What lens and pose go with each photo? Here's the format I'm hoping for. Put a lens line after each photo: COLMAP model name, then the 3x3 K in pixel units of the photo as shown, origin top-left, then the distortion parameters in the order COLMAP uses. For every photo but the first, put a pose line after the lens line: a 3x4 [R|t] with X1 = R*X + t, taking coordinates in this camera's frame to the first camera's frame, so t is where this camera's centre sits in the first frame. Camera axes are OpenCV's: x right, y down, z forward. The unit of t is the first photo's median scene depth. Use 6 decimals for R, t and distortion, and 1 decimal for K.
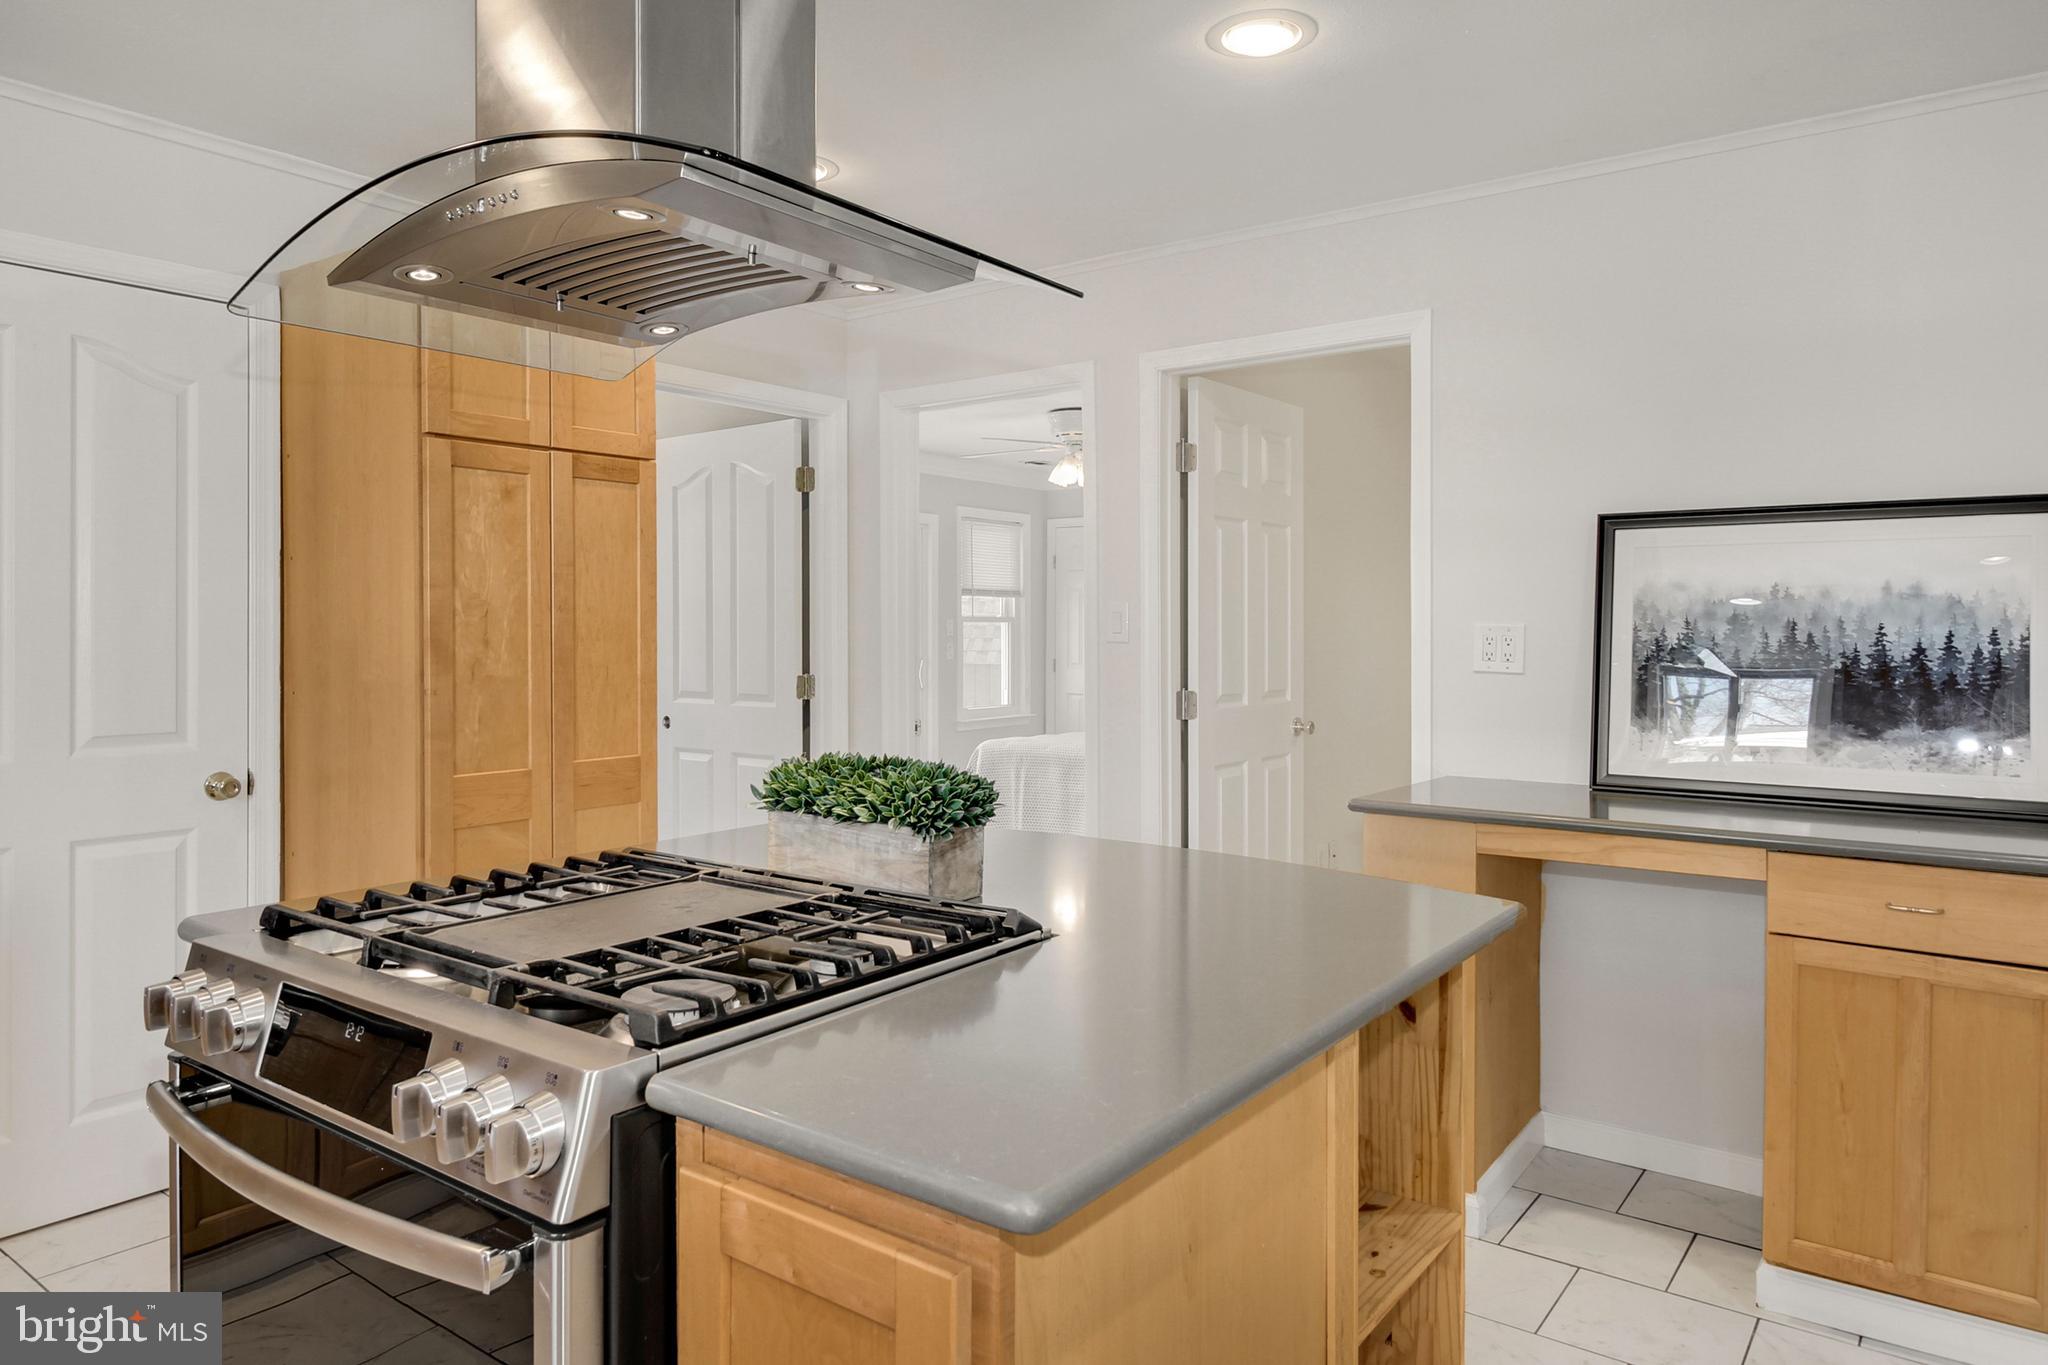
lens RADIAL K [[1295.0, 0, 999.7], [0, 1295.0, 628.9], [0, 0, 1]] dist [-0.002773, -0.002539]
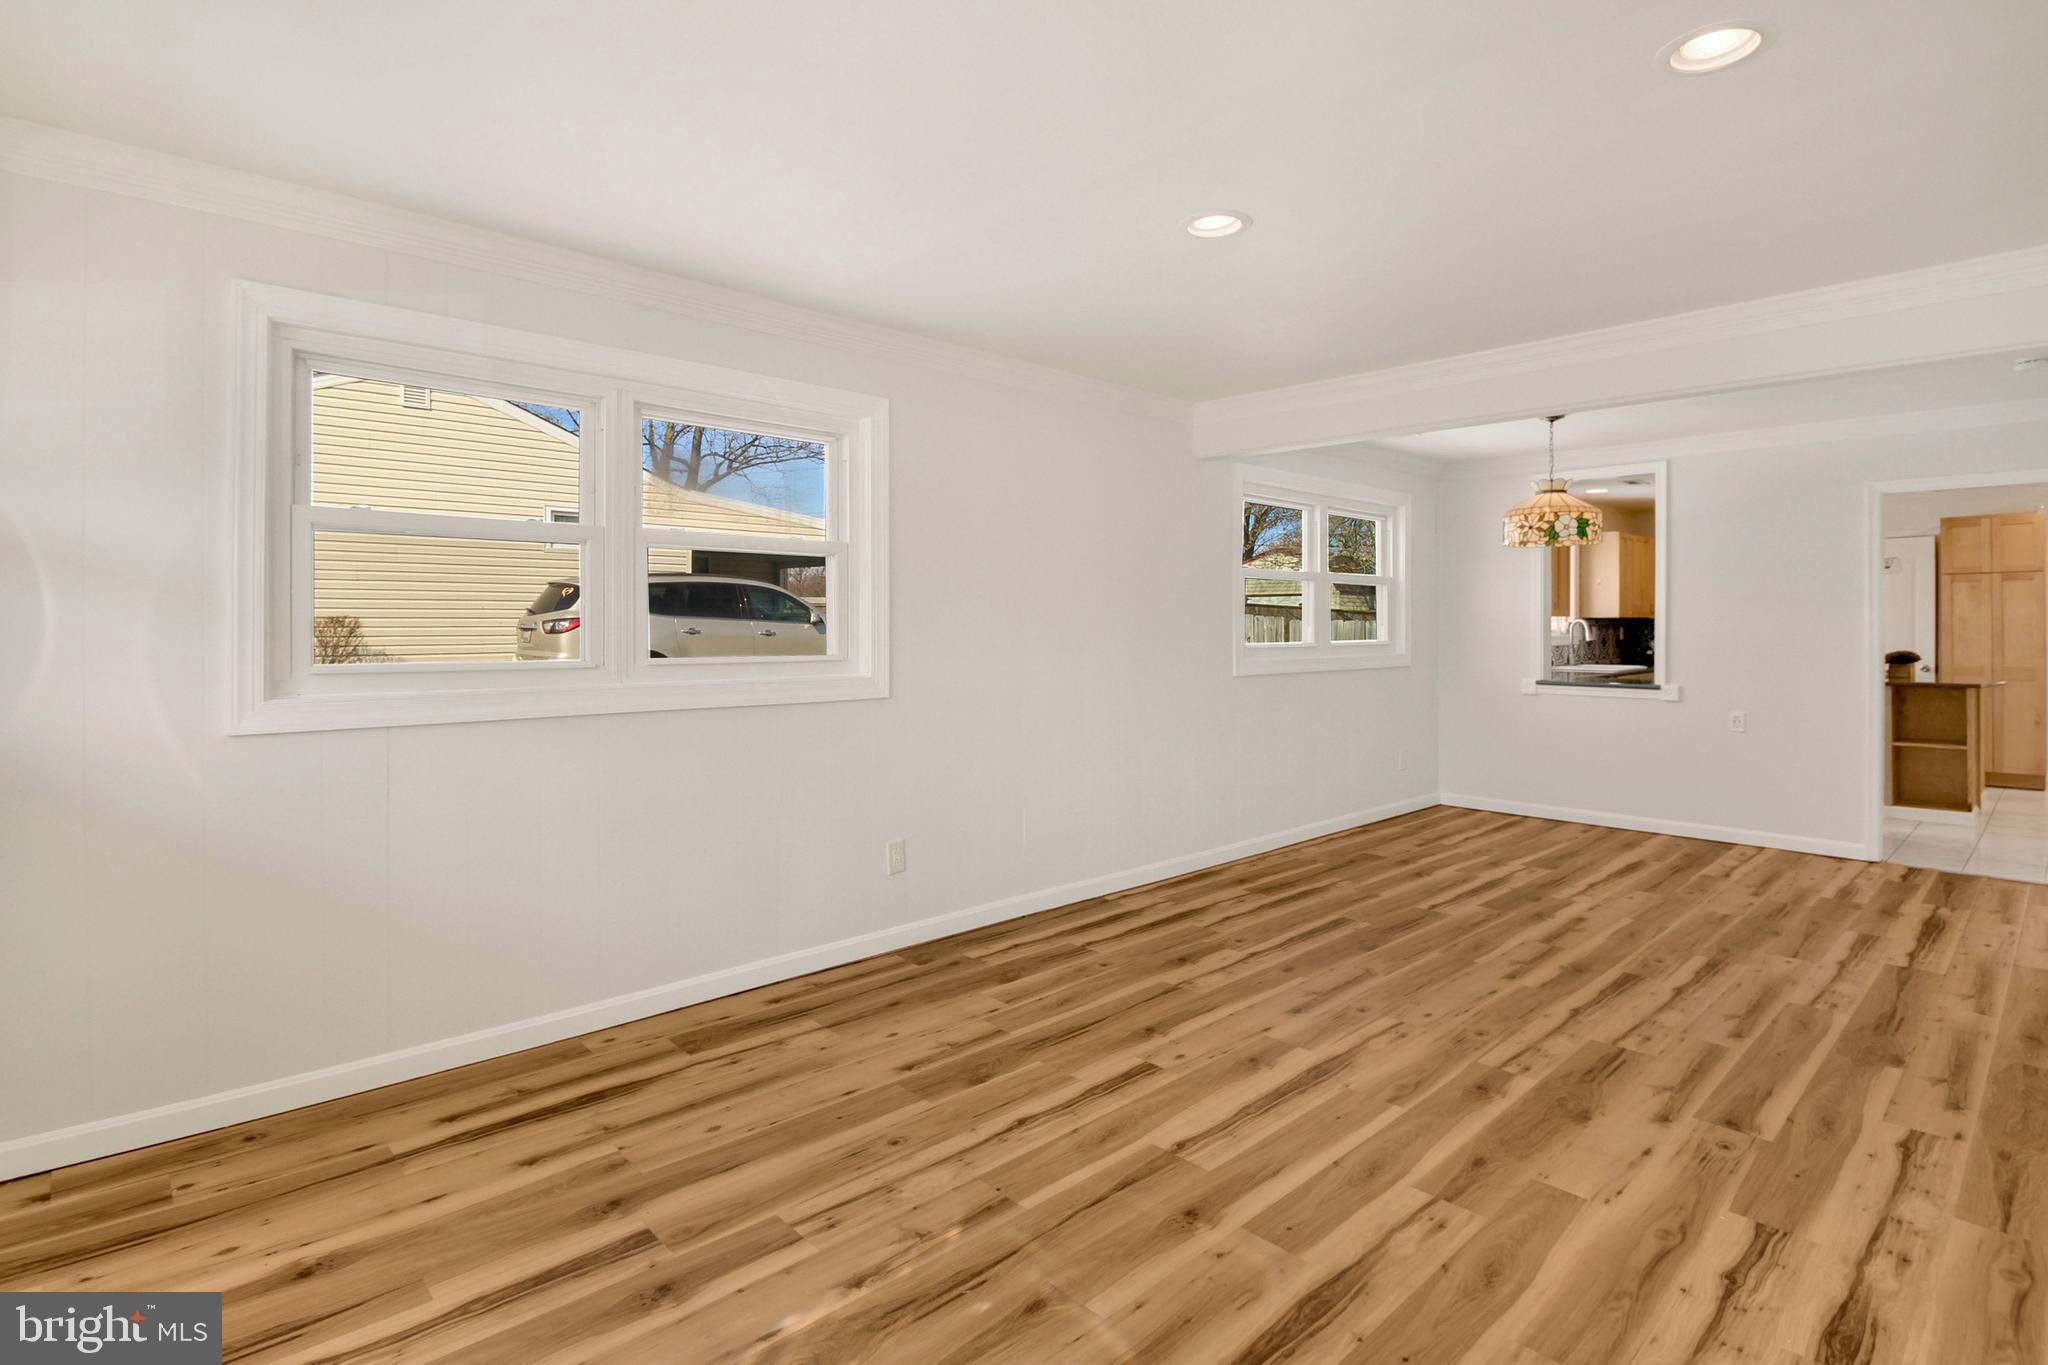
lens RADIAL K [[1008.3, 0, 1011.5], [0, 1008.3, 630.0], [0, 0, 1]] dist [0.001347, -0.015119]
pose [[-0.173696, 0.008507, -0.984763, 2.797601], [-0.000357, 0.999962, 0.008701, -0.011793], [0.984799, 0.001863, -0.173686, -1.124197]]
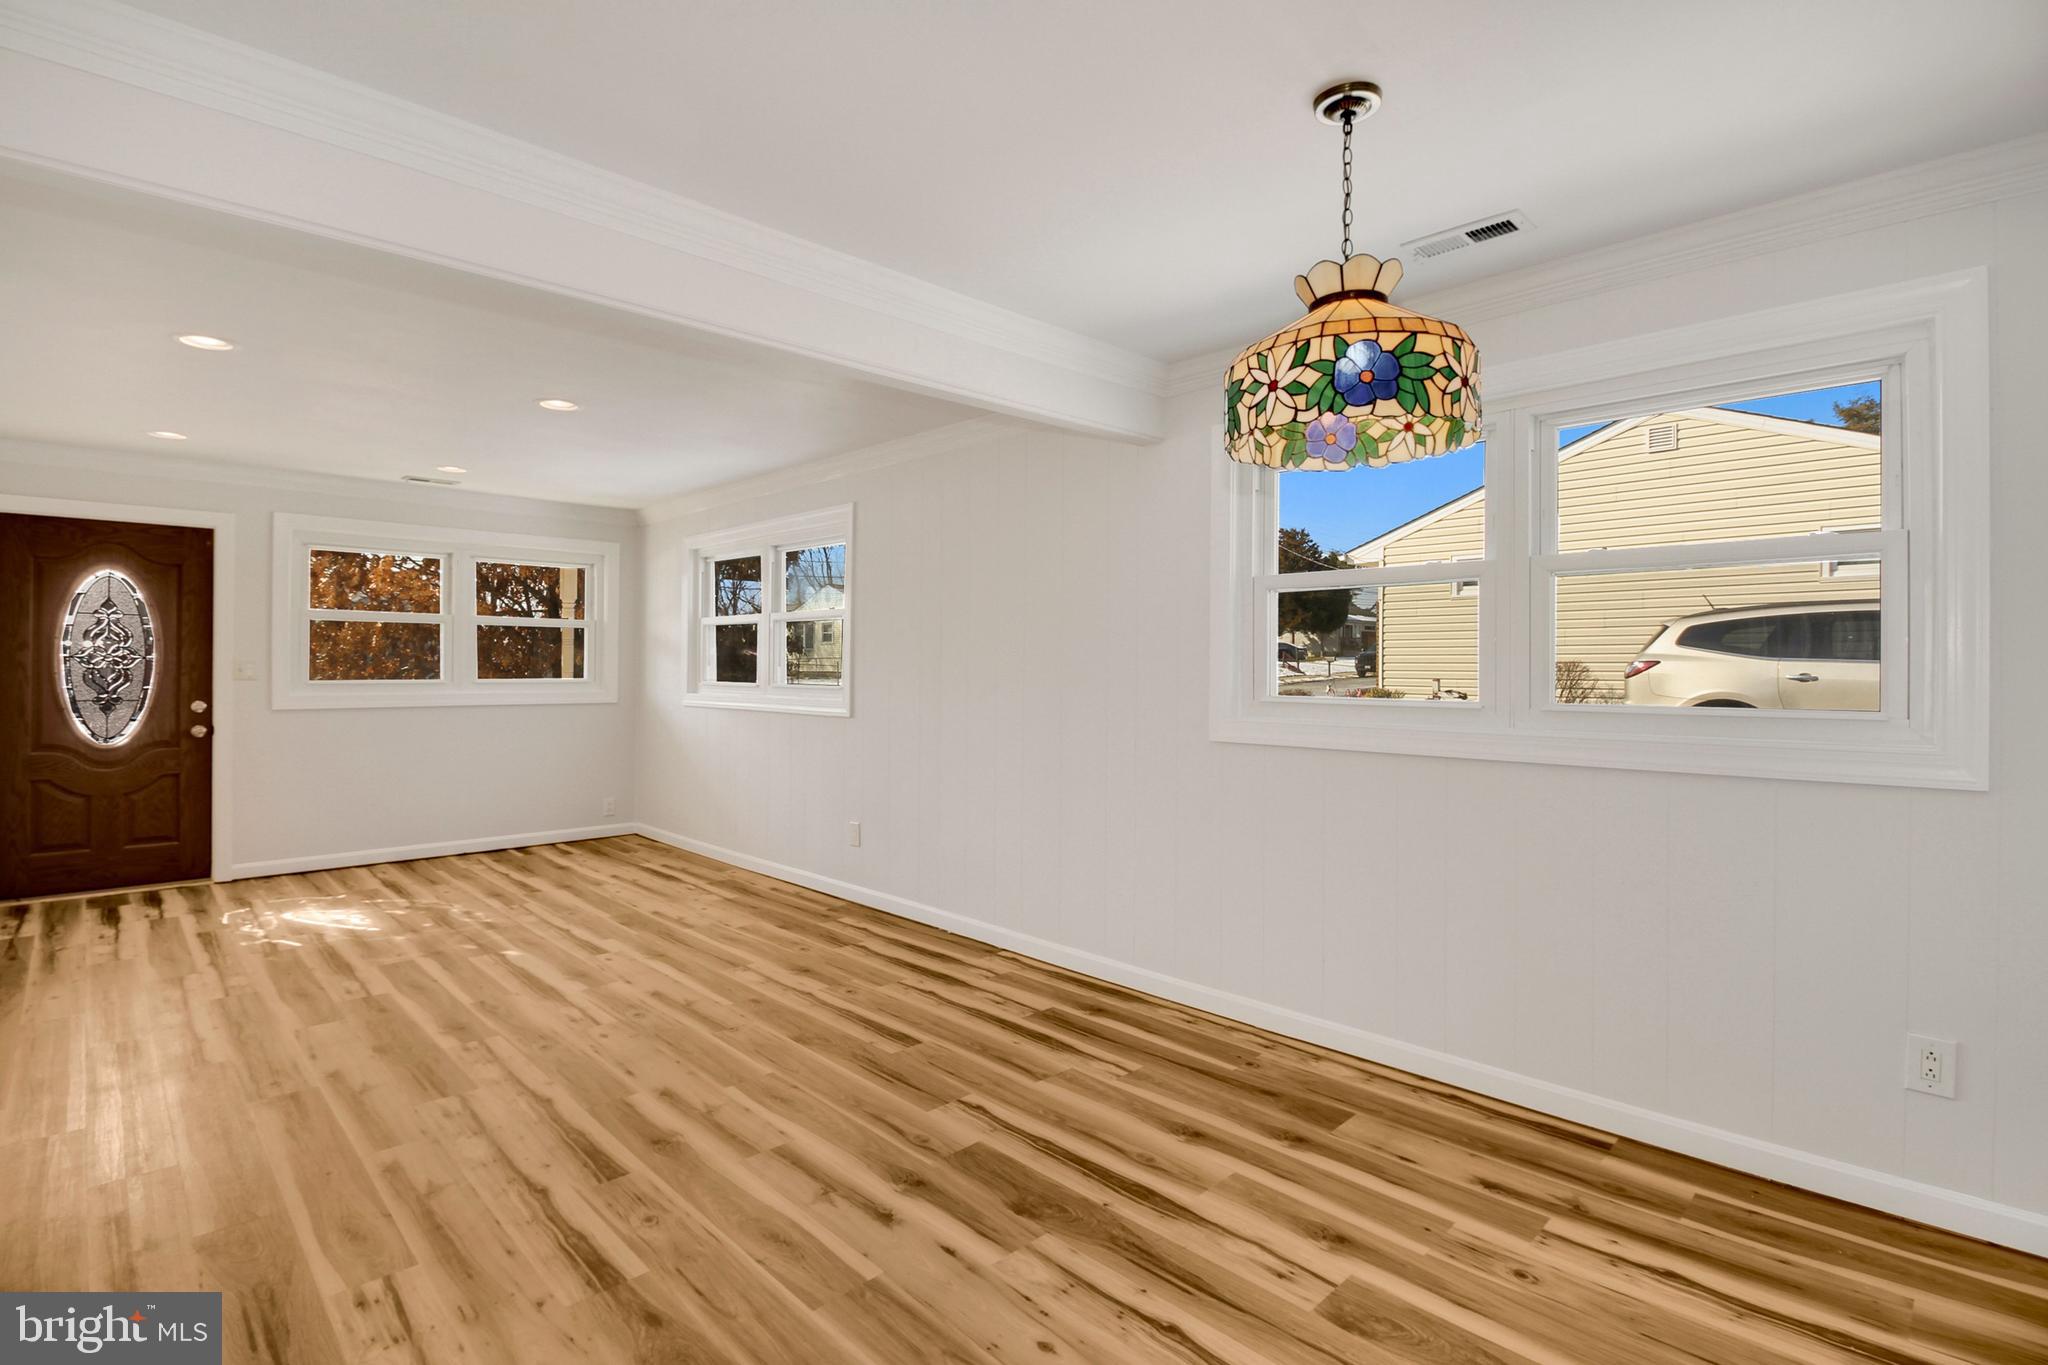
lens RADIAL K [[973.9, 0, 1021.6], [0, 973.9, 660.1], [0, 0, 1]] dist [0.000248, -0.014046]
pose [[-0.989011, 0.002185, 0.147824, 0.893607], [0.001014, 0.999968, -0.007993, -0.001802], [-0.147836, -0.007755, -0.988981, 0.243487]]
